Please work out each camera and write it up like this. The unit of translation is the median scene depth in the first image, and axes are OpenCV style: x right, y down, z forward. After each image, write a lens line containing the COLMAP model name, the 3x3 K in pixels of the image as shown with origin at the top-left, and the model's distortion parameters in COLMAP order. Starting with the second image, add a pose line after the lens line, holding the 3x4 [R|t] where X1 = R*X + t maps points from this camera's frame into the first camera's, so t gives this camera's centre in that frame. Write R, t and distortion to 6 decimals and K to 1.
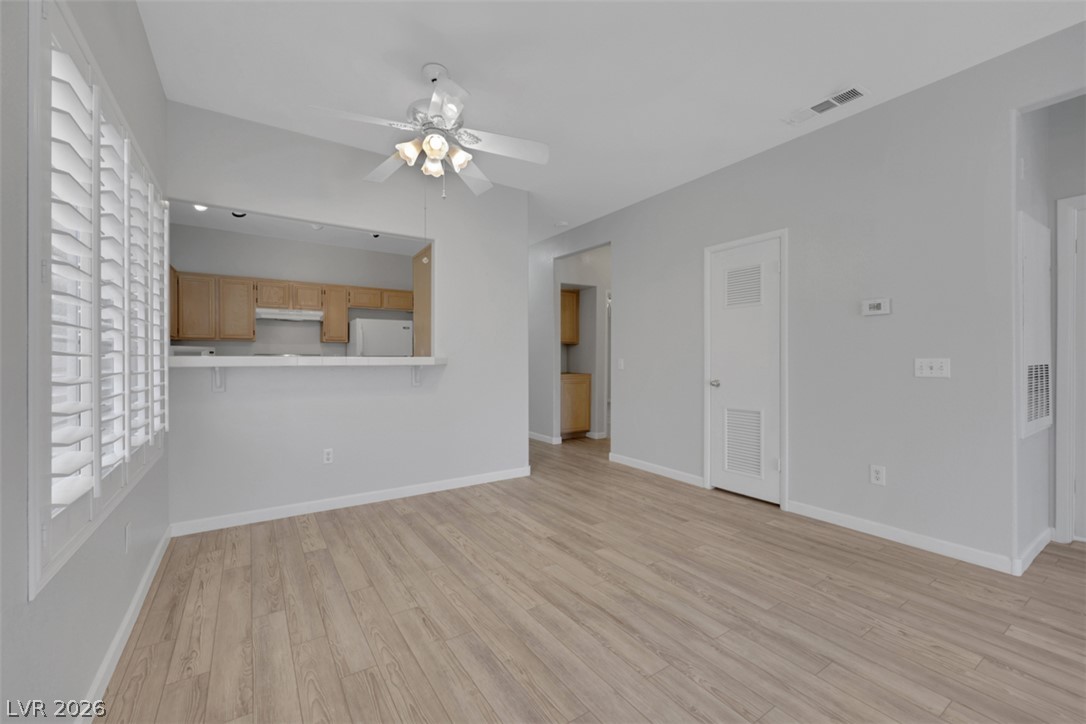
lens RADIAL K [[458.7, 0, 561.4], [0, 458.7, 360.5], [0, 0, 1]] dist [-0.000665, 0.000135]
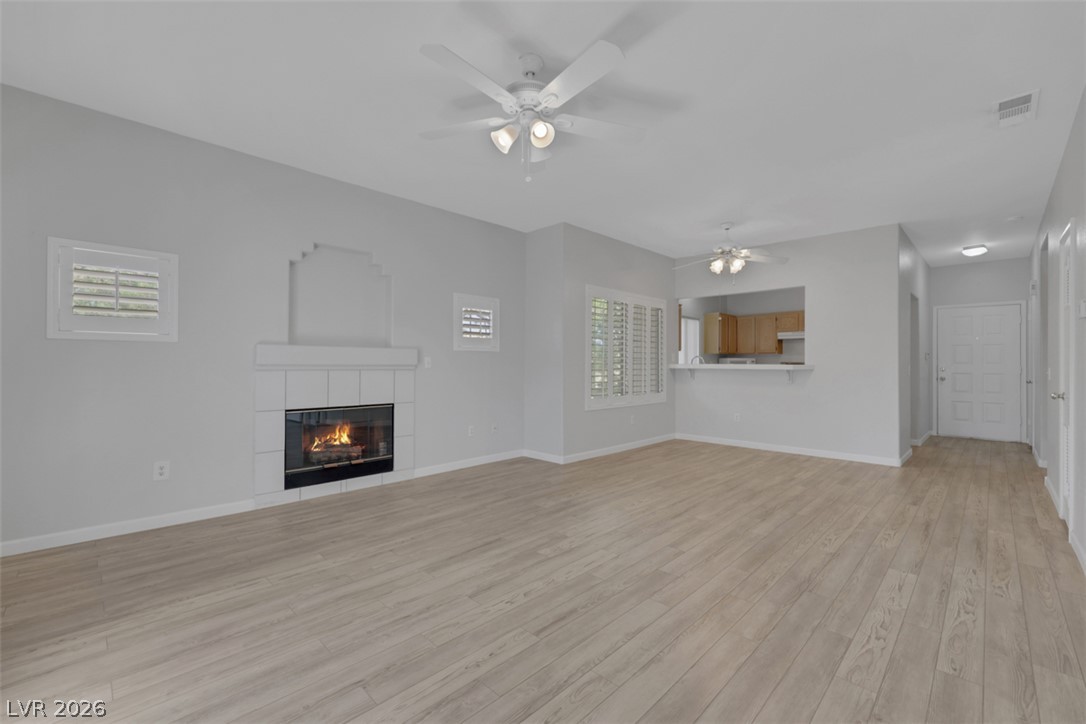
lens RADIAL K [[446.1, 0, 526.4], [0, 446.1, 362.0], [0, 0, 1]] dist [-0.000060, -0.000250]
pose [[0.175306, -0.003501, -0.984508, 0.964308], [-0.007393, 0.999961, -0.004872, -0.002714], [0.984486, 0.008133, 0.175273, -0.143444]]
